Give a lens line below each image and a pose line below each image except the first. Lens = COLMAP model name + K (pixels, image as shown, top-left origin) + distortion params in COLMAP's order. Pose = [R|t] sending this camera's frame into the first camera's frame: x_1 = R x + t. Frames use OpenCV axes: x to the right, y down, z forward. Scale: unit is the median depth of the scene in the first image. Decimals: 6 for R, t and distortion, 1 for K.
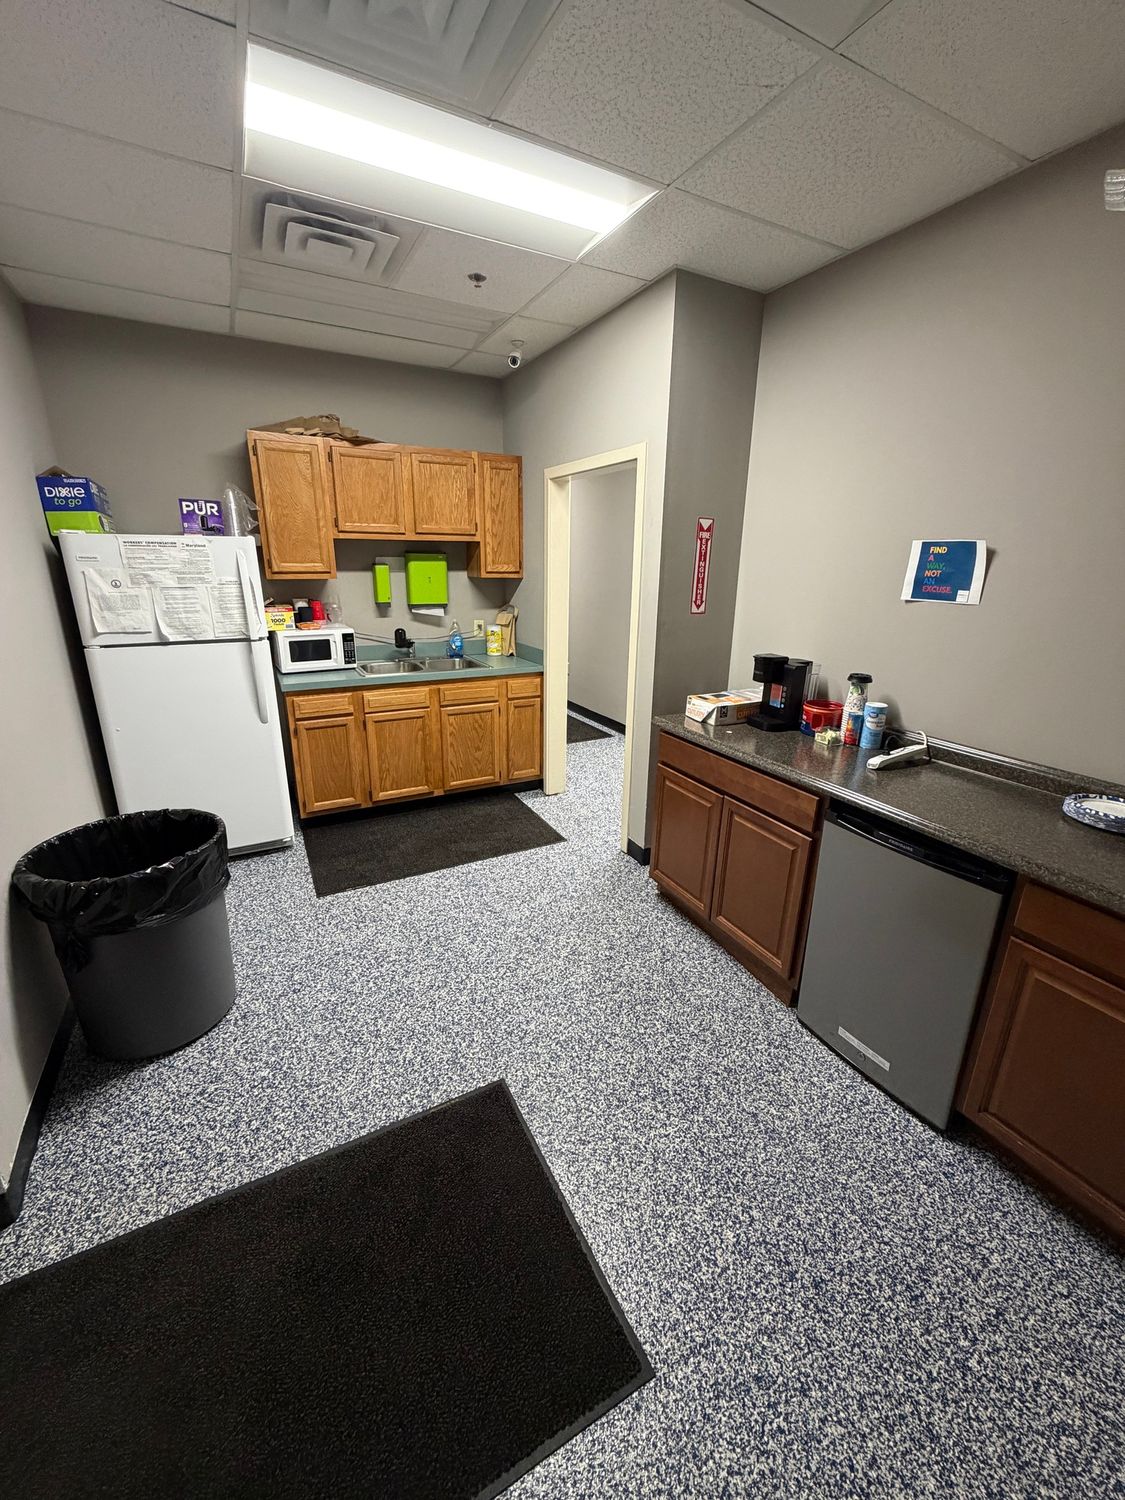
lens RADIAL K [[598.7, 0, 555.4], [0, 598.7, 749.8], [0, 0, 1]] dist [-0.000368, -0.000051]
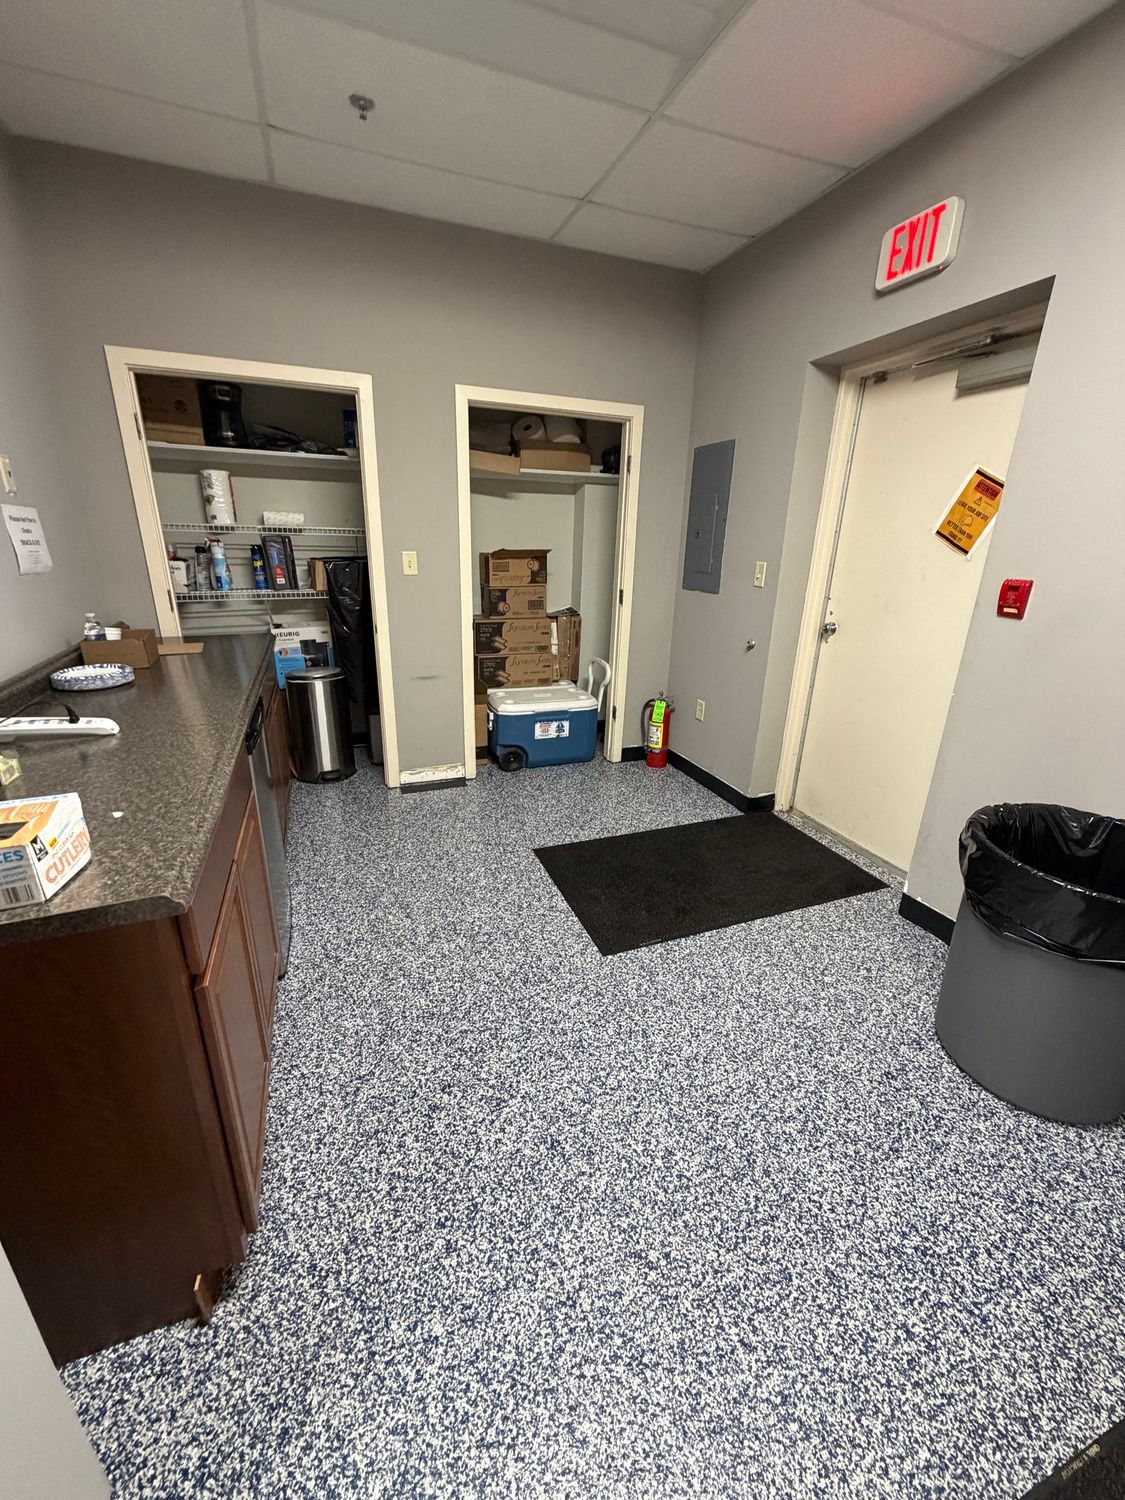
lens RADIAL K [[598.7, 0, 553.4], [0, 598.7, 749.2], [0, 0, 1]] dist [-0.000368, -0.000051]
pose [[-0.991370, -0.081643, 0.102563, -0.077138], [-0.003028, 0.796433, 0.604719, -0.428769], [-0.131056, 0.599190, -0.789808, 1.650167]]
